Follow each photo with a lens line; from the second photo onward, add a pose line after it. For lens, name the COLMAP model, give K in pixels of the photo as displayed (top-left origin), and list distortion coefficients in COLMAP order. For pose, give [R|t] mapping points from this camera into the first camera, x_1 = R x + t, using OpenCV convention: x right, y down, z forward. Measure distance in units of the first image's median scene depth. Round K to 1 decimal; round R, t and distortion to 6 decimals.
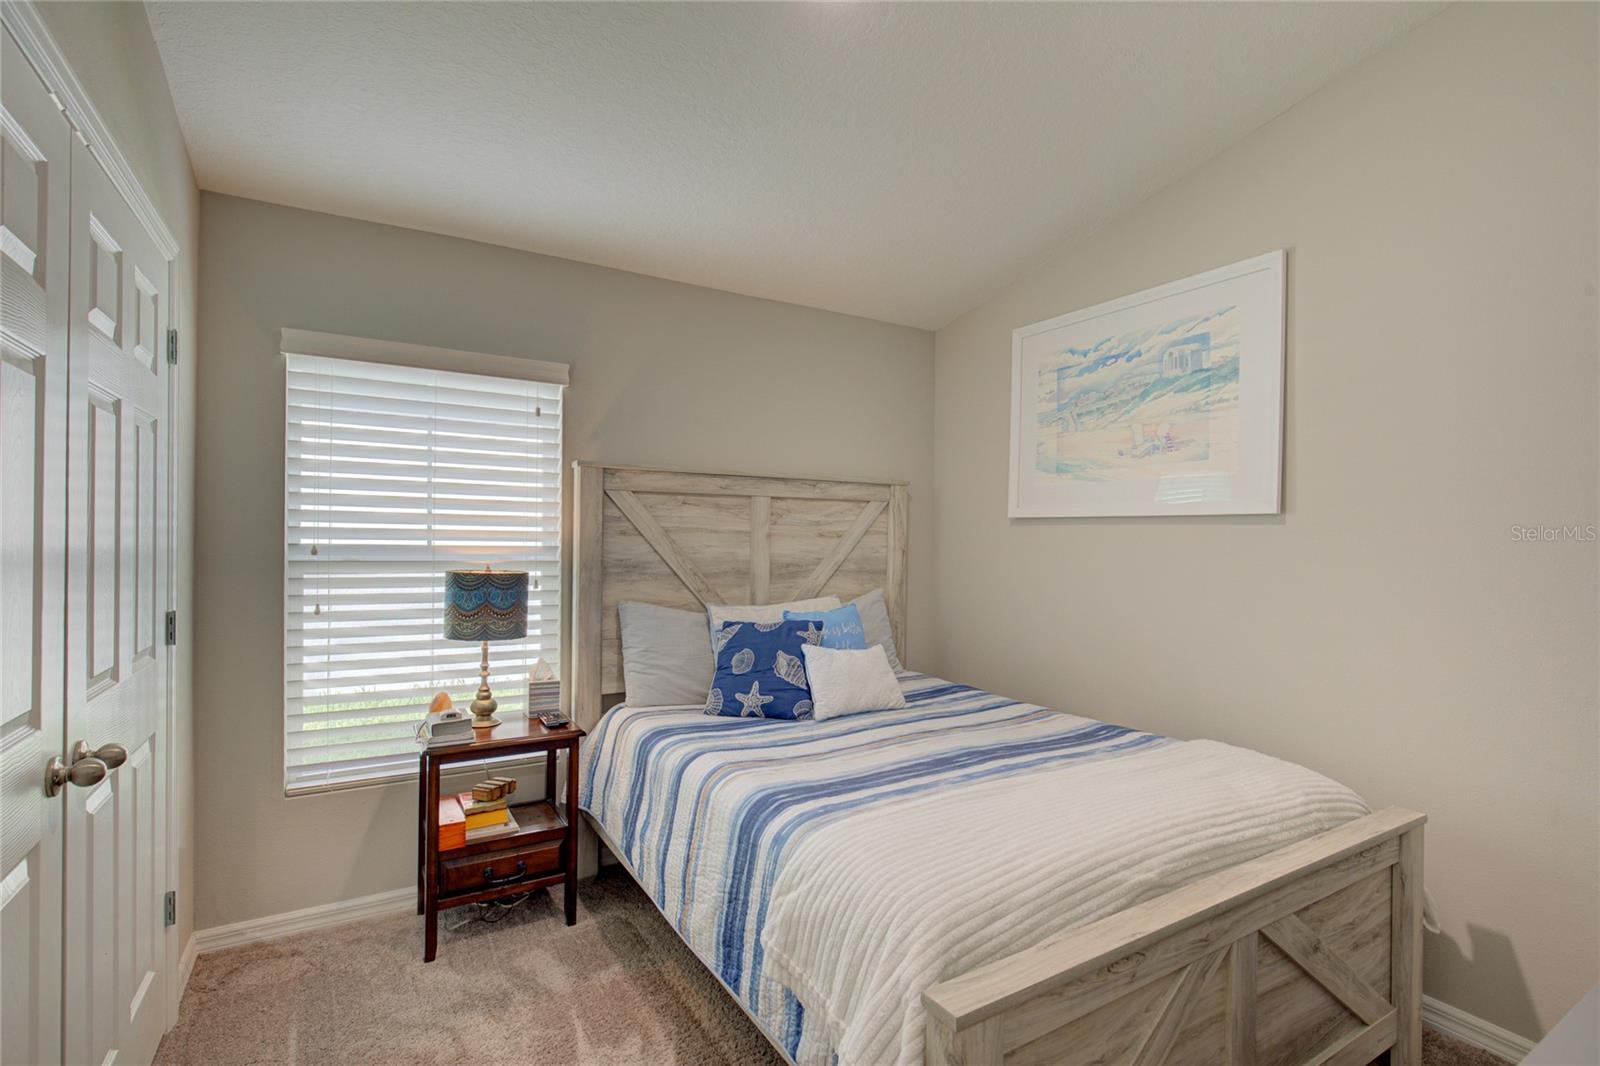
lens RADIAL K [[747.8, 0, 787.4], [0, 747.8, 536.5], [0, 0, 1]] dist [-0.009075, 0.003404]
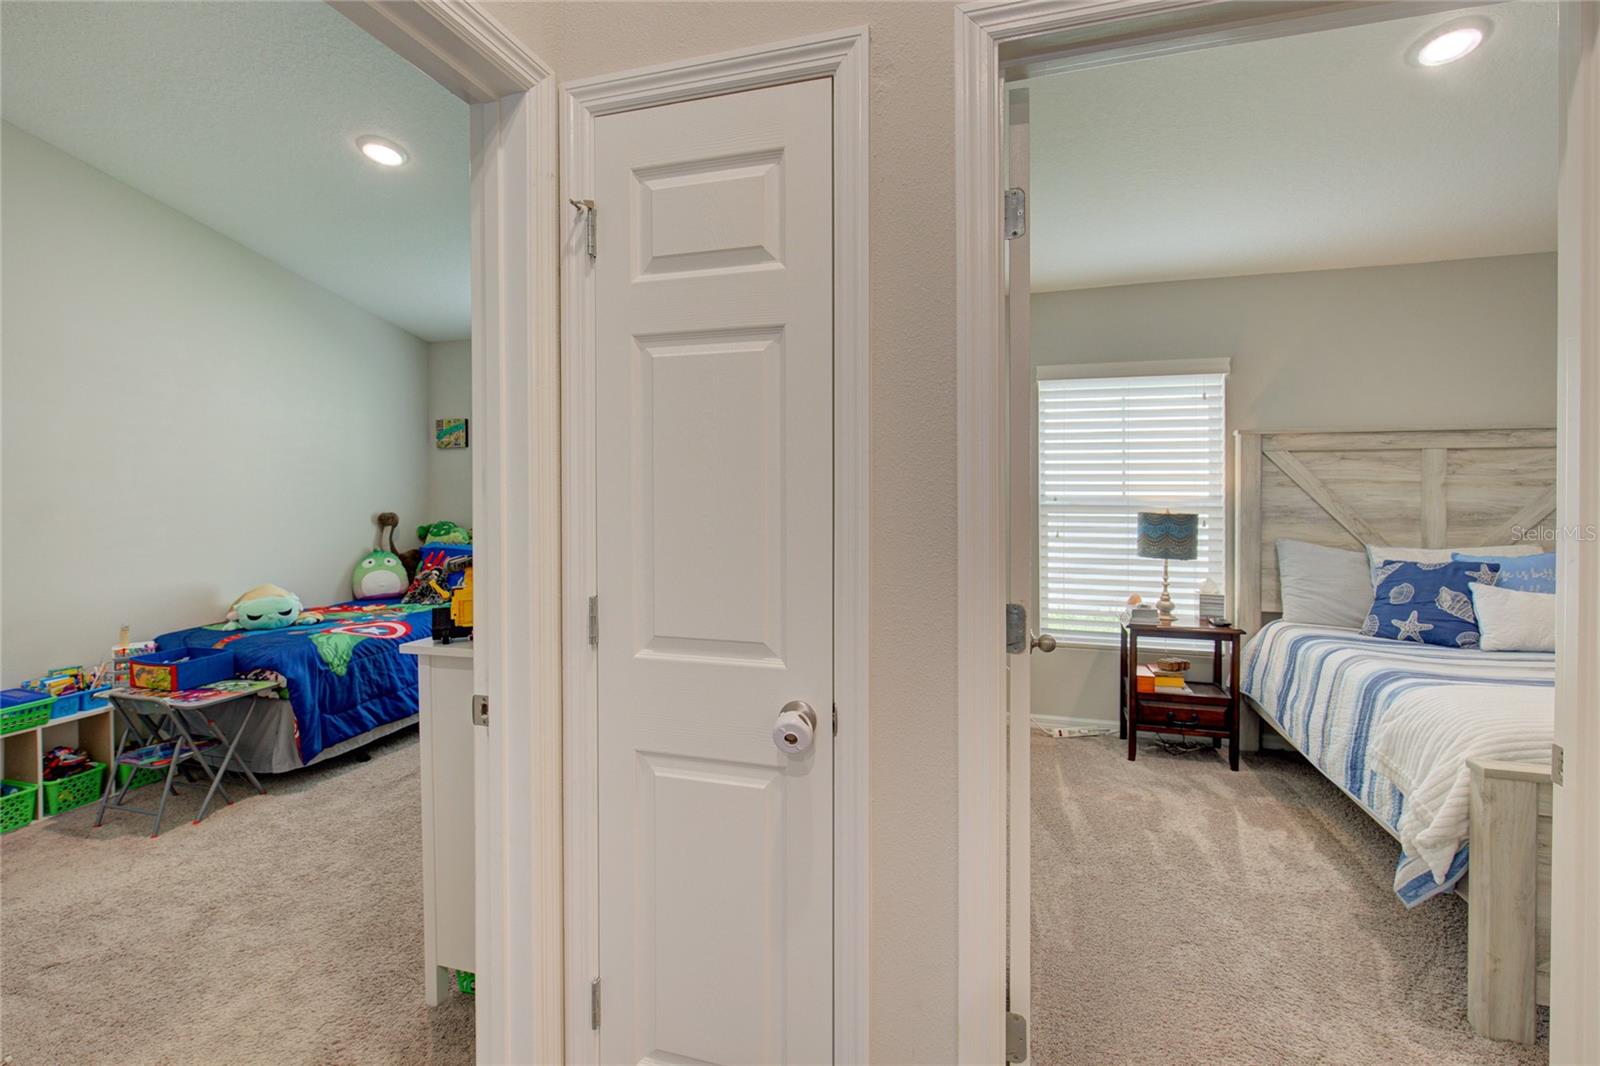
lens RADIAL K [[741.7, 0, 772.5], [0, 741.7, 495.3], [0, 0, 1]] dist [0.000431, -0.000266]
pose [[0.660298, -0.007849, -0.750963, 0.164628], [0.008254, 0.999961, -0.003194, 0.010655], [0.750959, -0.004089, 0.660337, -0.499272]]
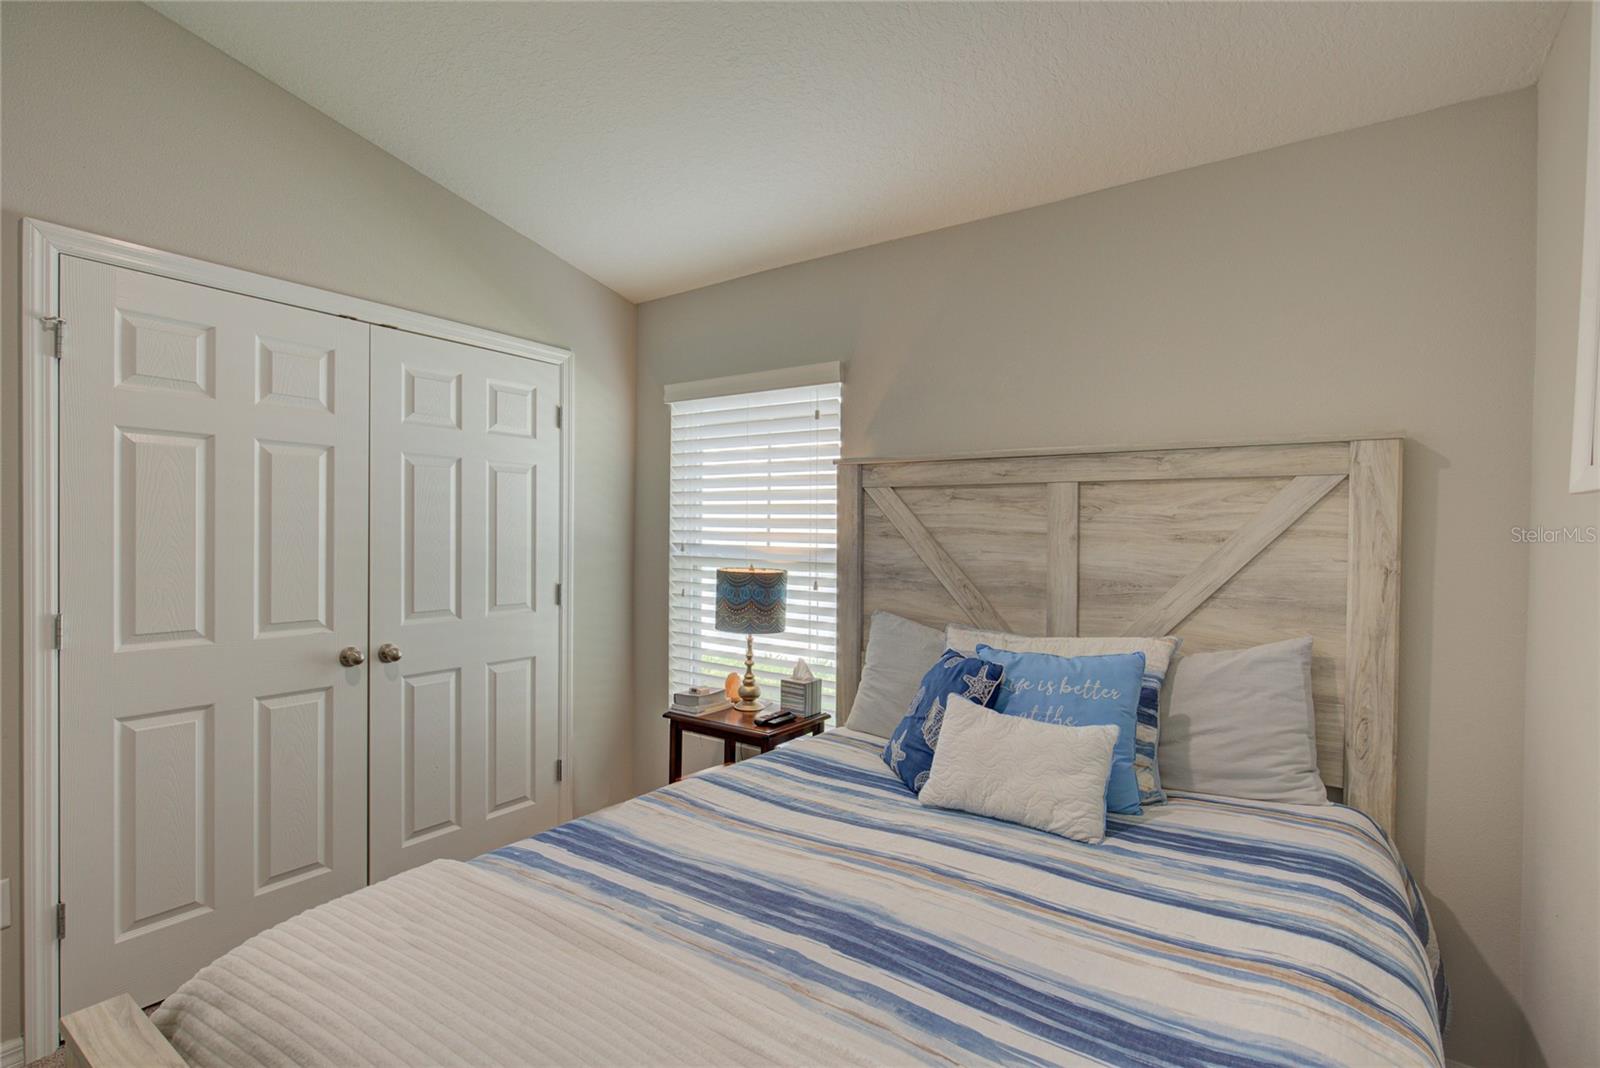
lens RADIAL K [[747.8, 0, 797.6], [0, 747.8, 542.0], [0, 0, 1]] dist [-0.009075, 0.003404]
pose [[0.410553, 0.007139, -0.911809, 0.603302], [-0.006023, 0.999969, 0.005117, 0.000147], [0.911817, 0.003391, 0.410584, 0.588924]]
